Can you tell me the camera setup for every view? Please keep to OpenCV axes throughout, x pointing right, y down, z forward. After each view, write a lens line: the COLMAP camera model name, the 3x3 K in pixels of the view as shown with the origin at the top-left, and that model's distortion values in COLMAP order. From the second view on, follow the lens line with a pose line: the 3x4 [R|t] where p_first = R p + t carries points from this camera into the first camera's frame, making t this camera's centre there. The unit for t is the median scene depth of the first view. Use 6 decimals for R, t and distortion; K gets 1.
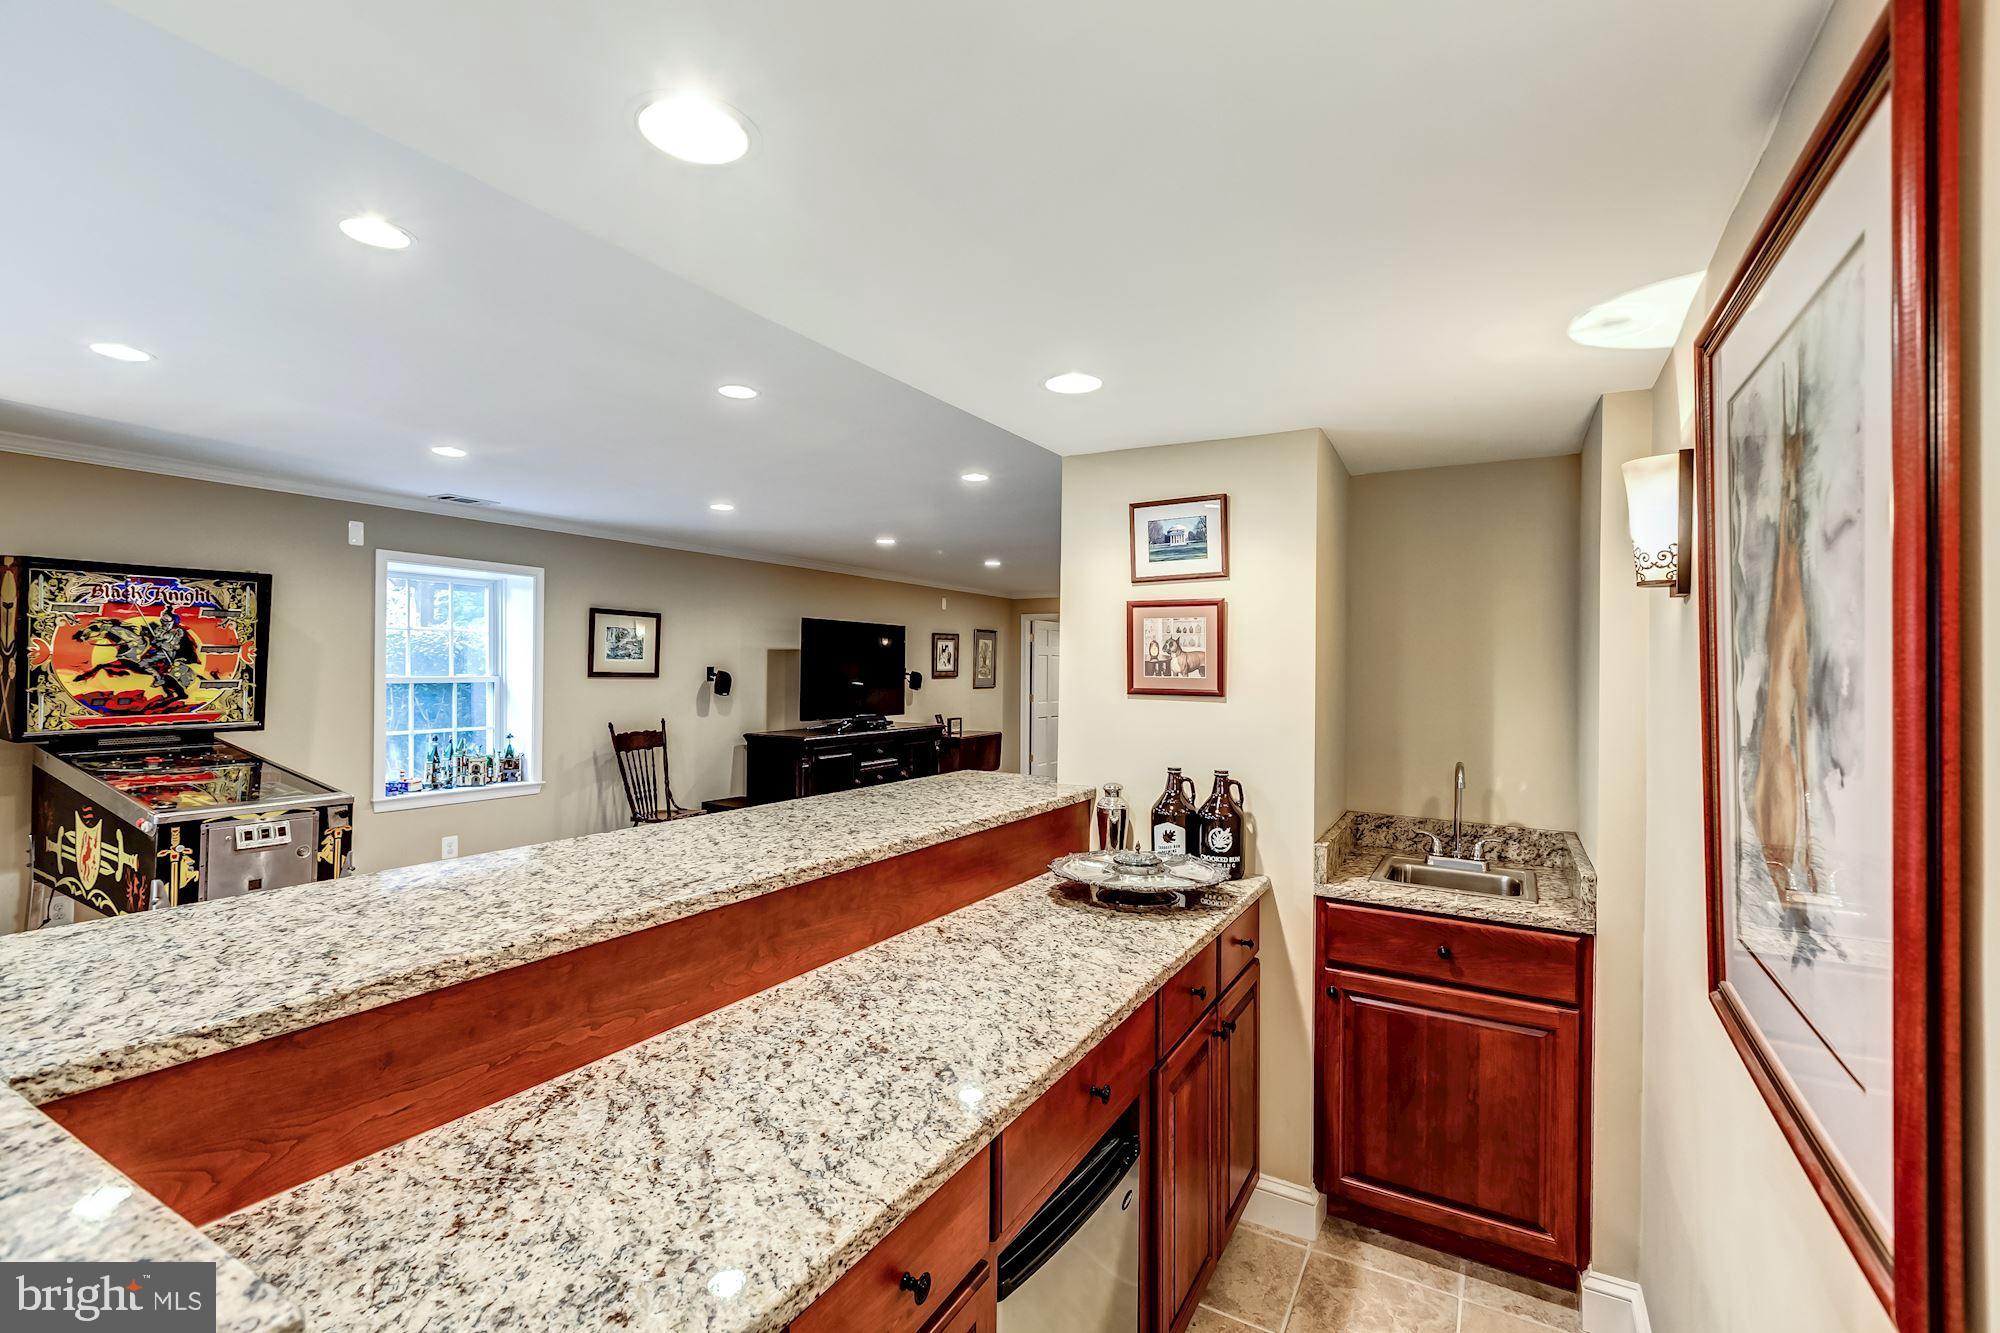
lens RADIAL K [[888.2, 0, 997.7], [0, 888.2, 669.4], [0, 0, 1]] dist [0.002339, -0.000210]
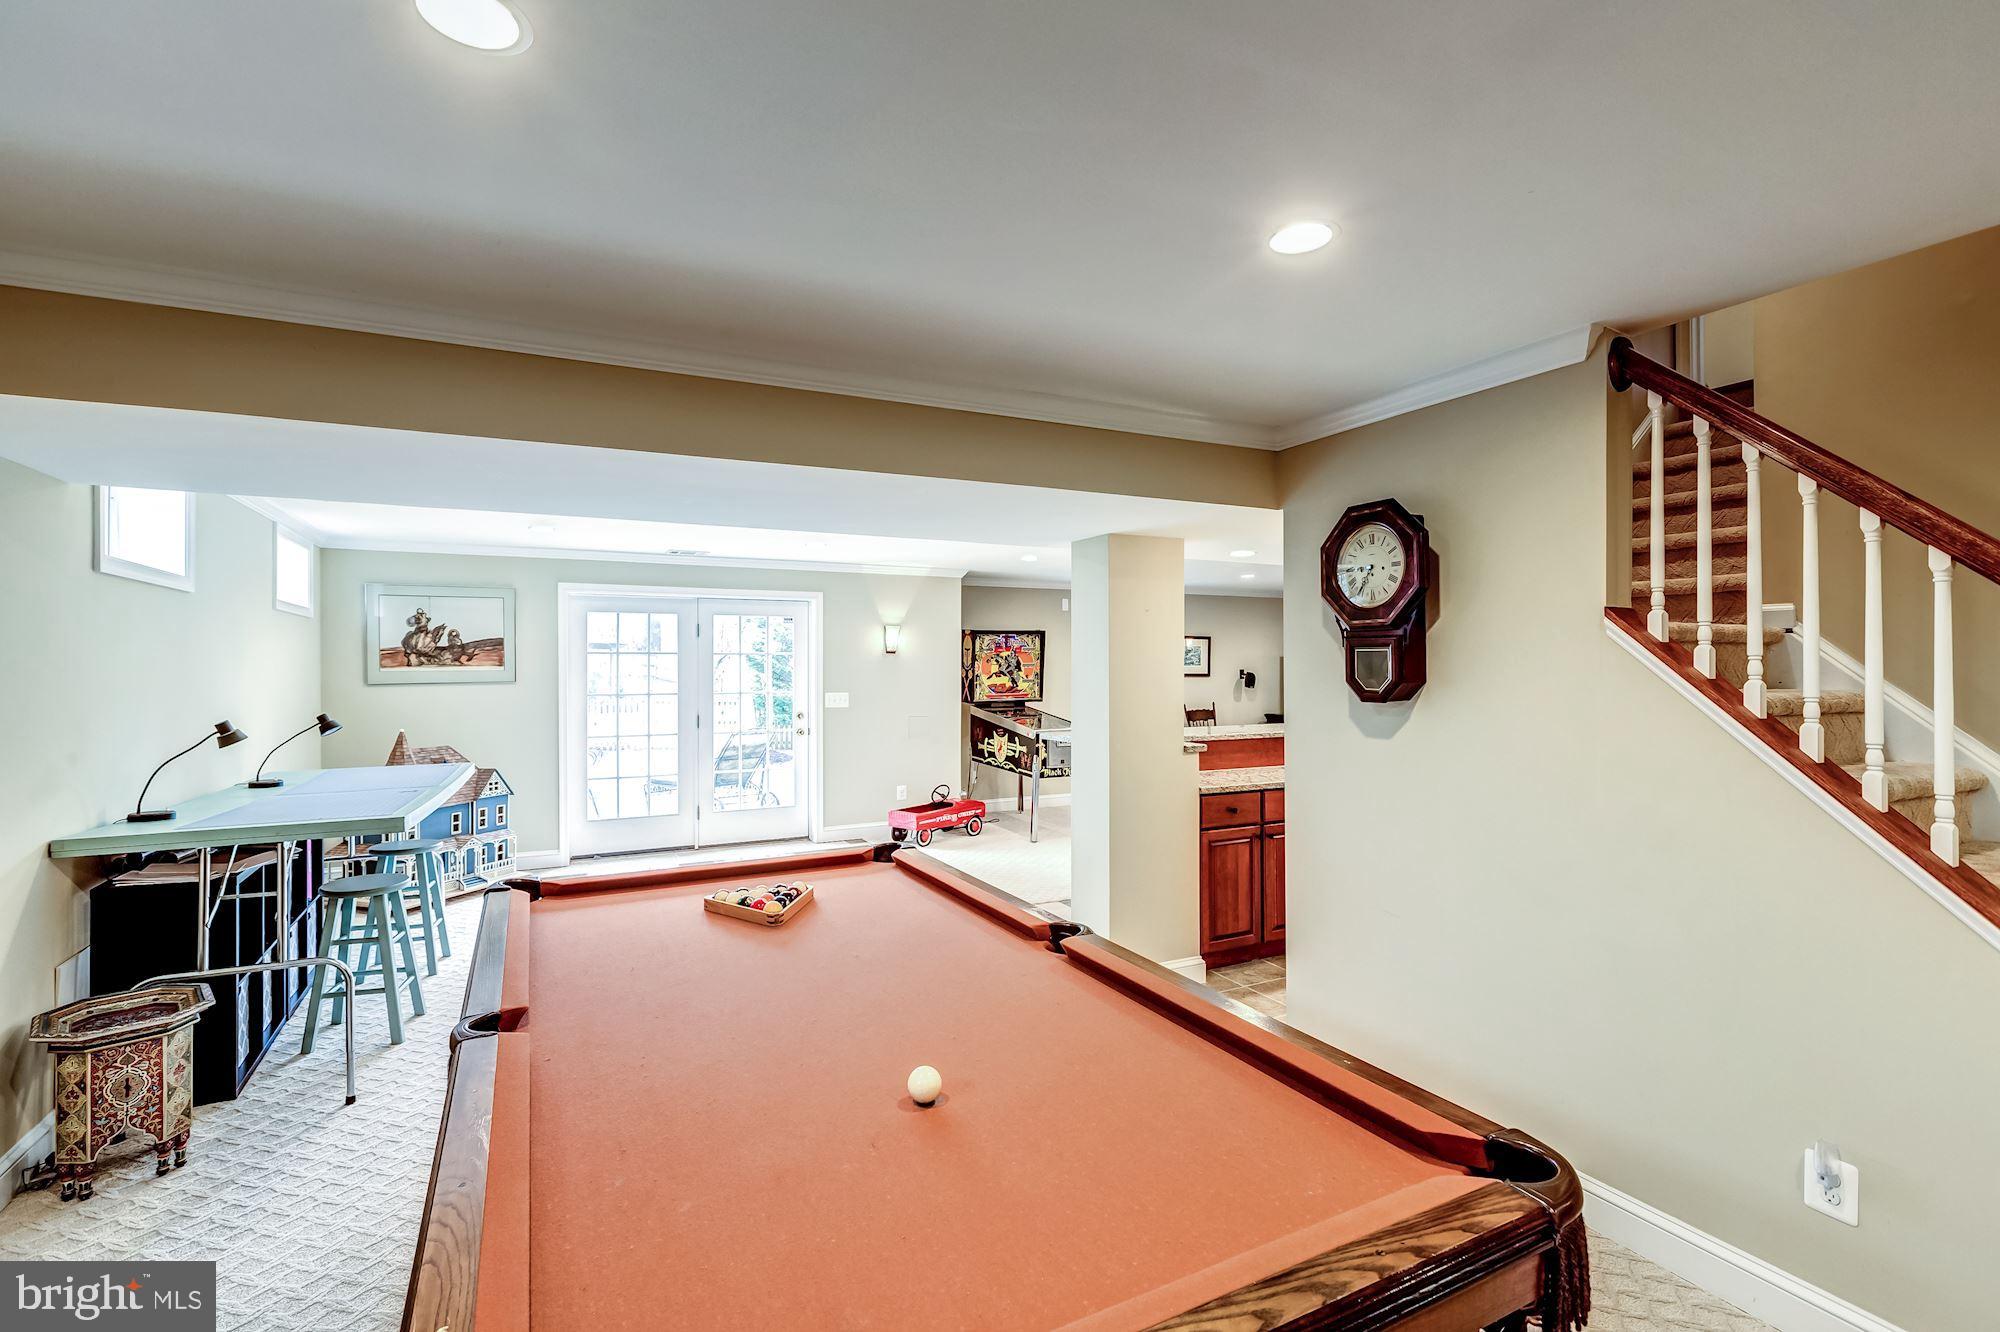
lens RADIAL K [[888.2, 0, 997.7], [0, 888.2, 667.5], [0, 0, 1]] dist [0.002339, -0.000210]
pose [[0.838645, -0.009861, -0.544590, 0.330094], [0.009652, 0.999948, -0.003243, -0.011658], [0.544593, -0.002536, 0.838696, -1.074909]]
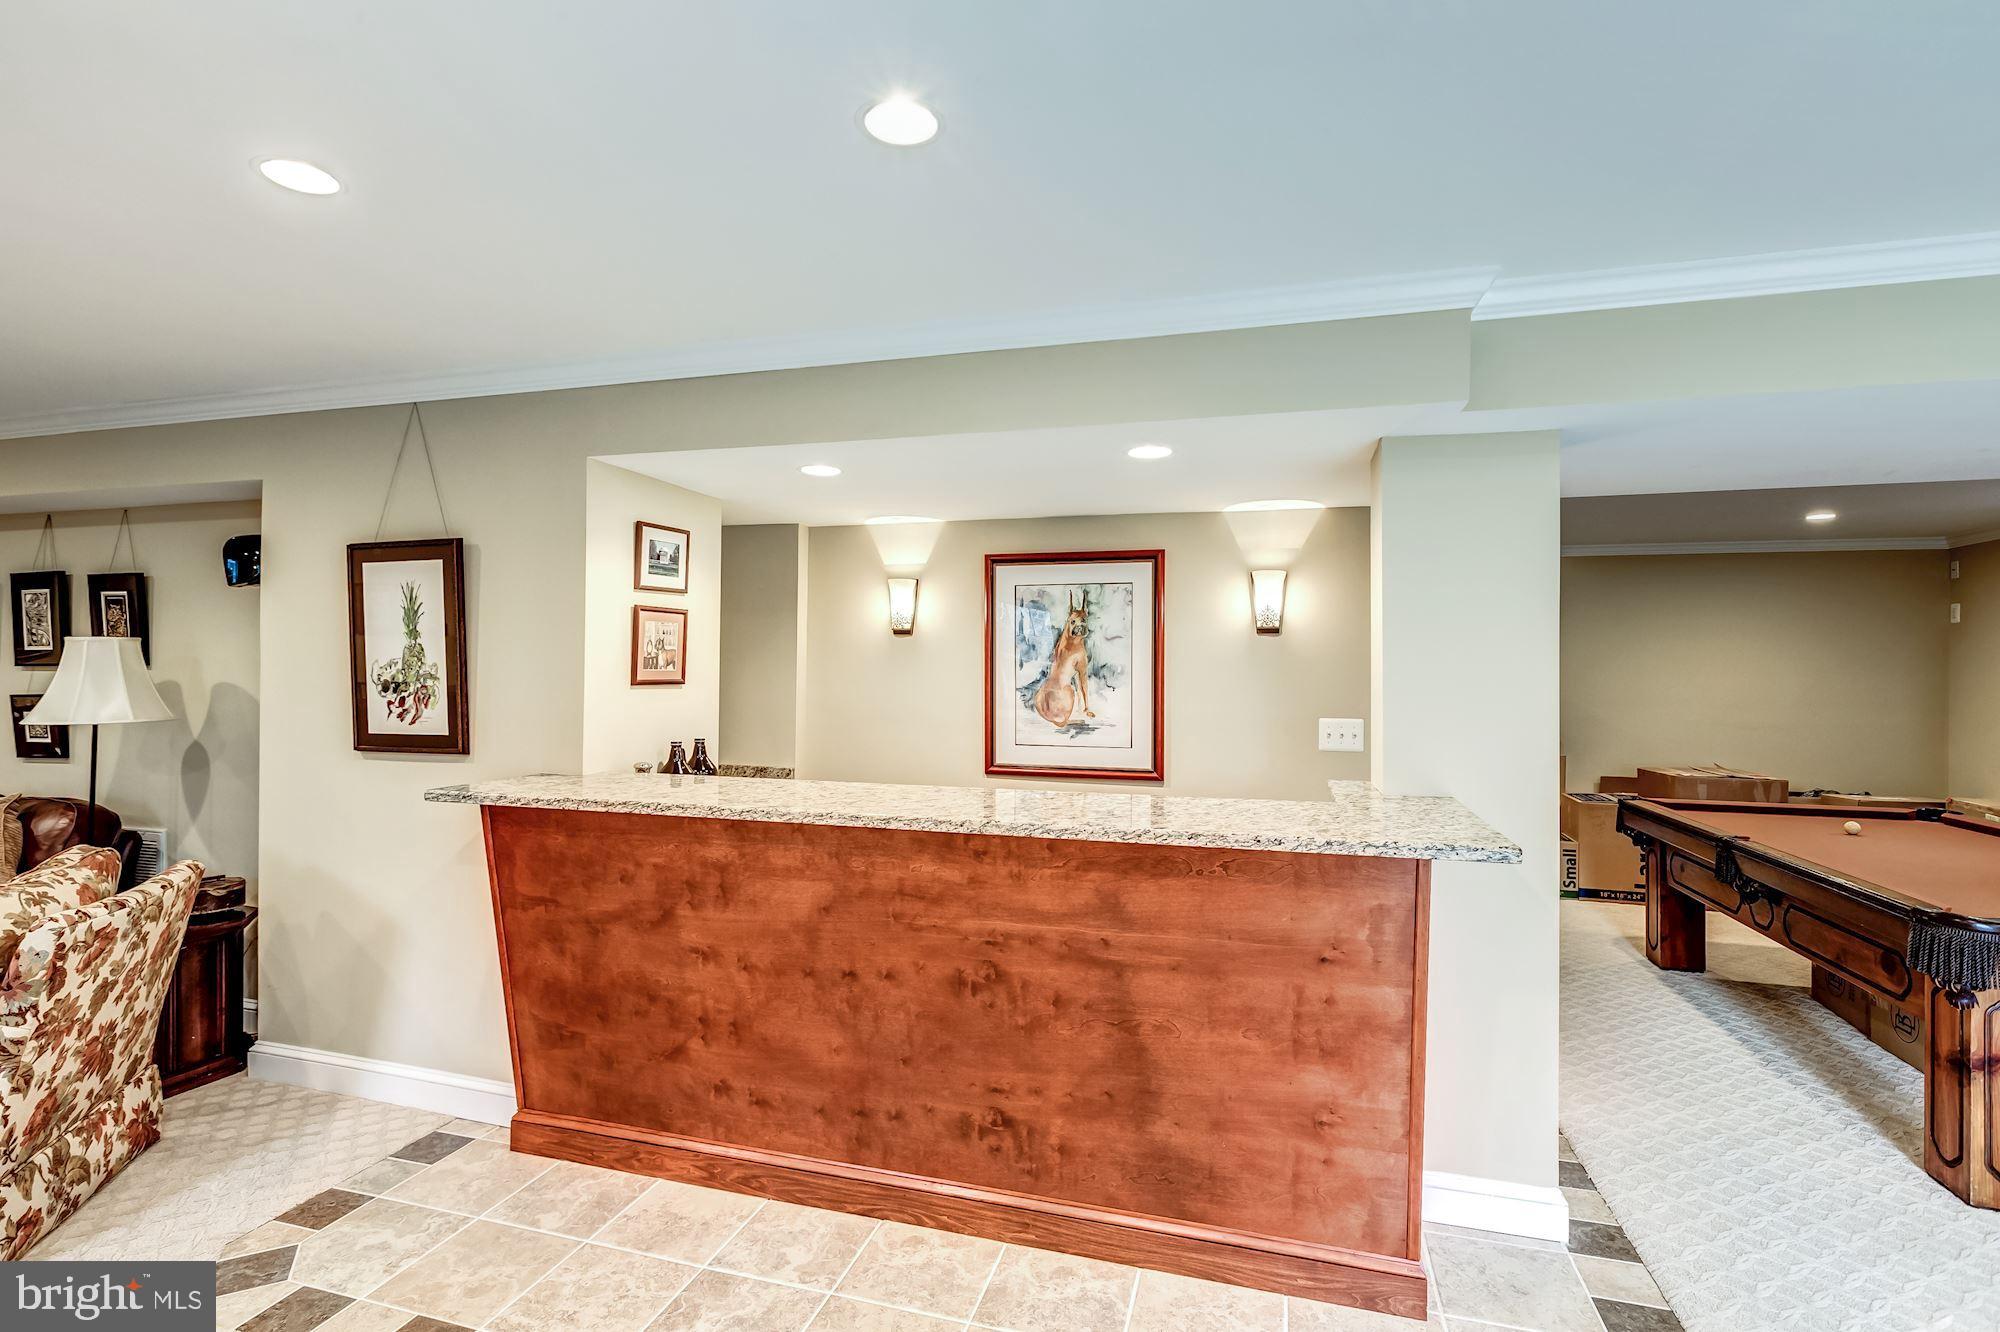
lens RADIAL K [[936.1, 0, 989.0], [0, 936.1, 663.2], [0, 0, 1]] dist [-0.002423, 0.000068]
pose [[-0.221945, -0.006900, 0.975035, -0.876479], [-0.011637, 0.999922, 0.004428, -0.008945], [-0.974990, -0.010363, -0.222008, 0.638126]]
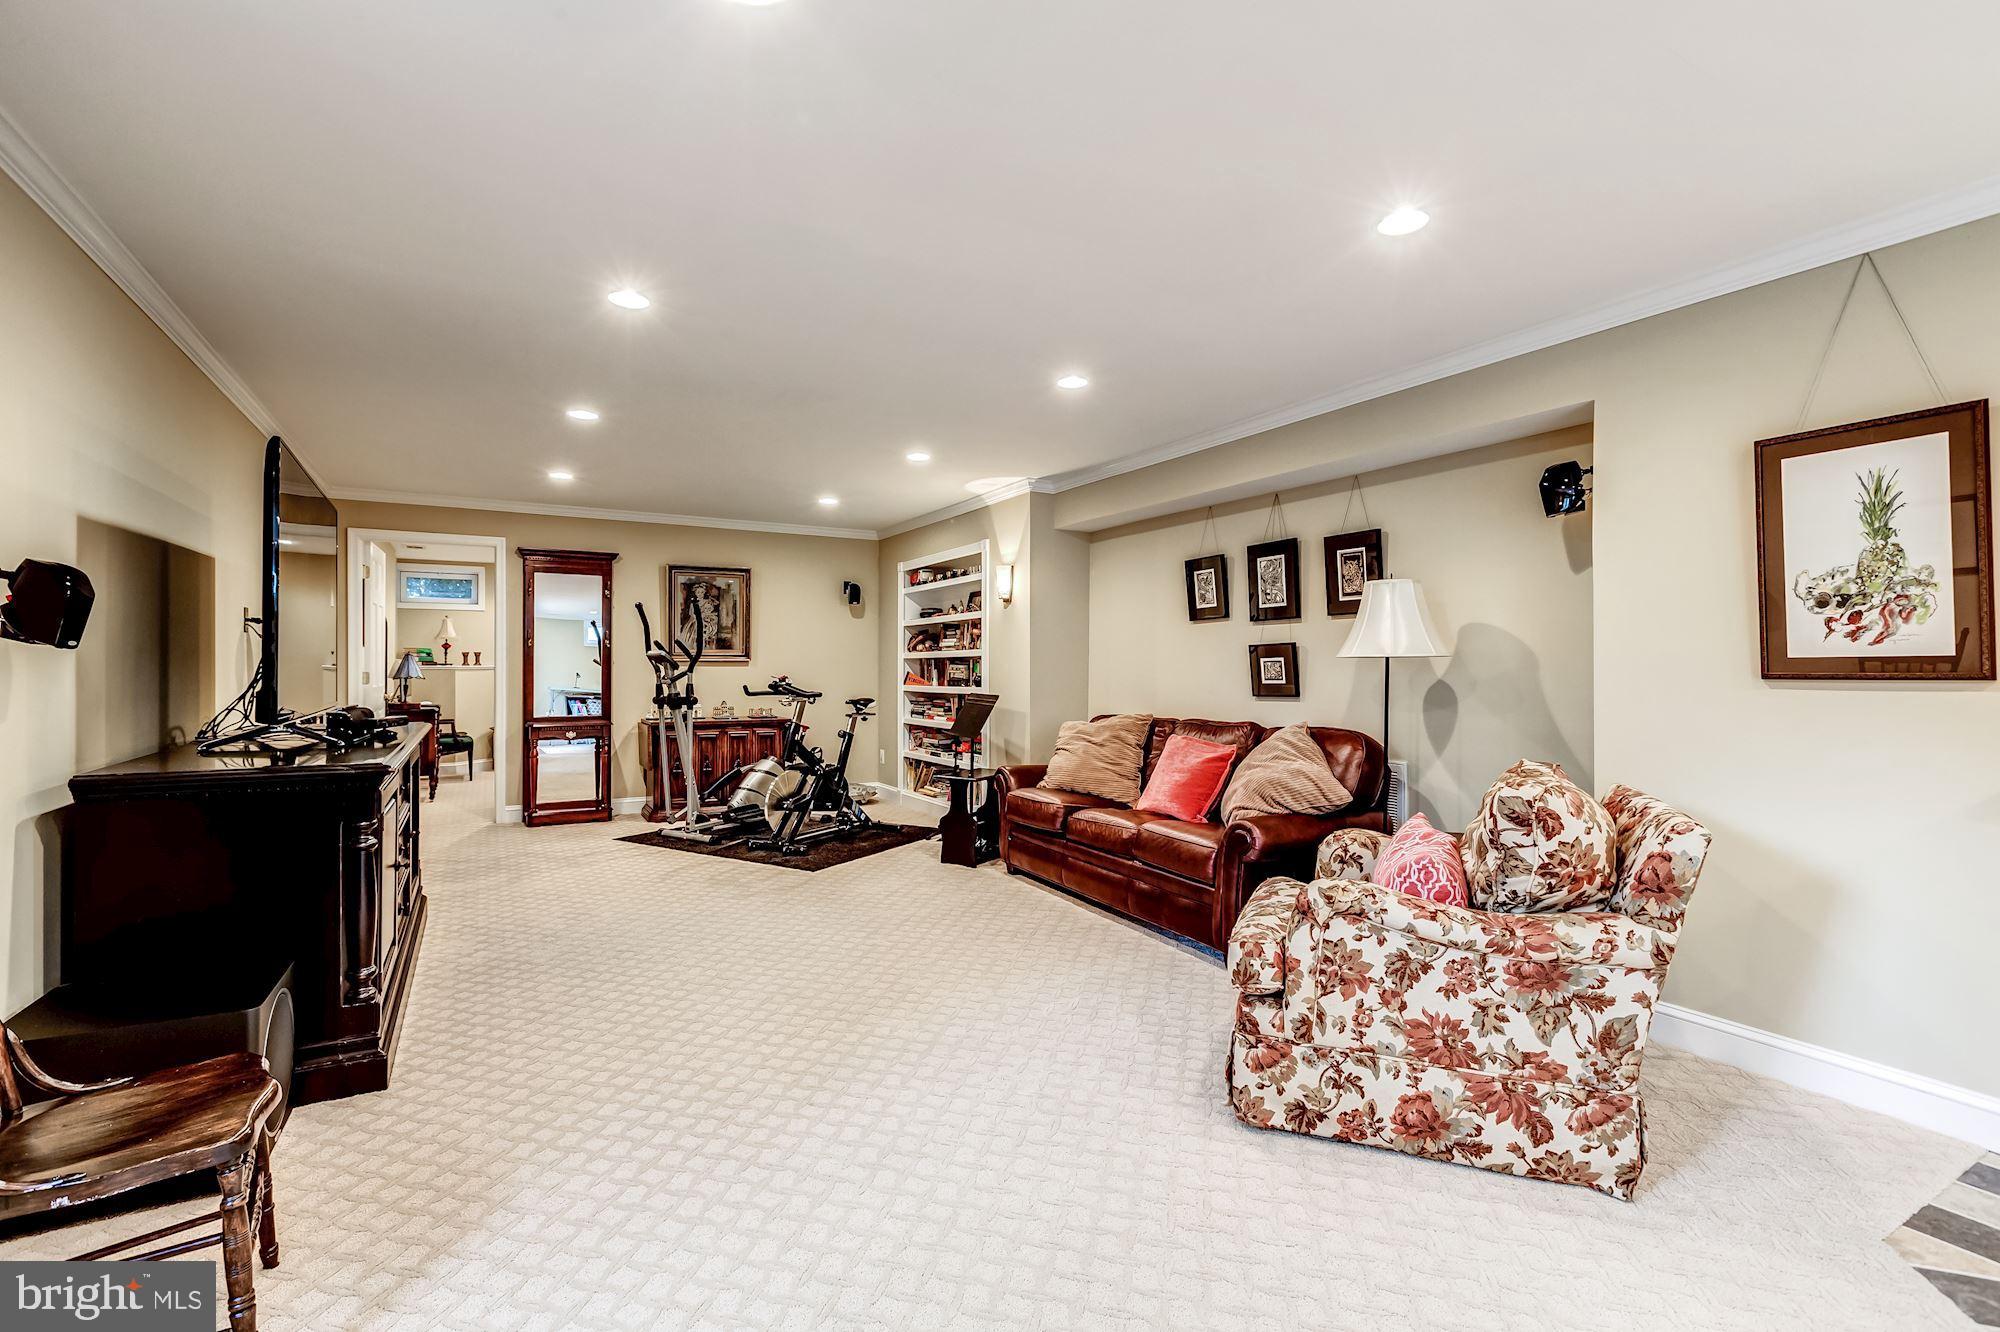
lens RADIAL K [[888.2, 0, 1000.5], [0, 888.2, 663.7], [0, 0, 1]] dist [0.002339, -0.000210]
pose [[0.507511, -0.007627, 0.861612, -0.827517], [0.002792, 0.999970, 0.007207, 0.070459], [-0.861641, -0.001252, 0.507517, 1.231030]]
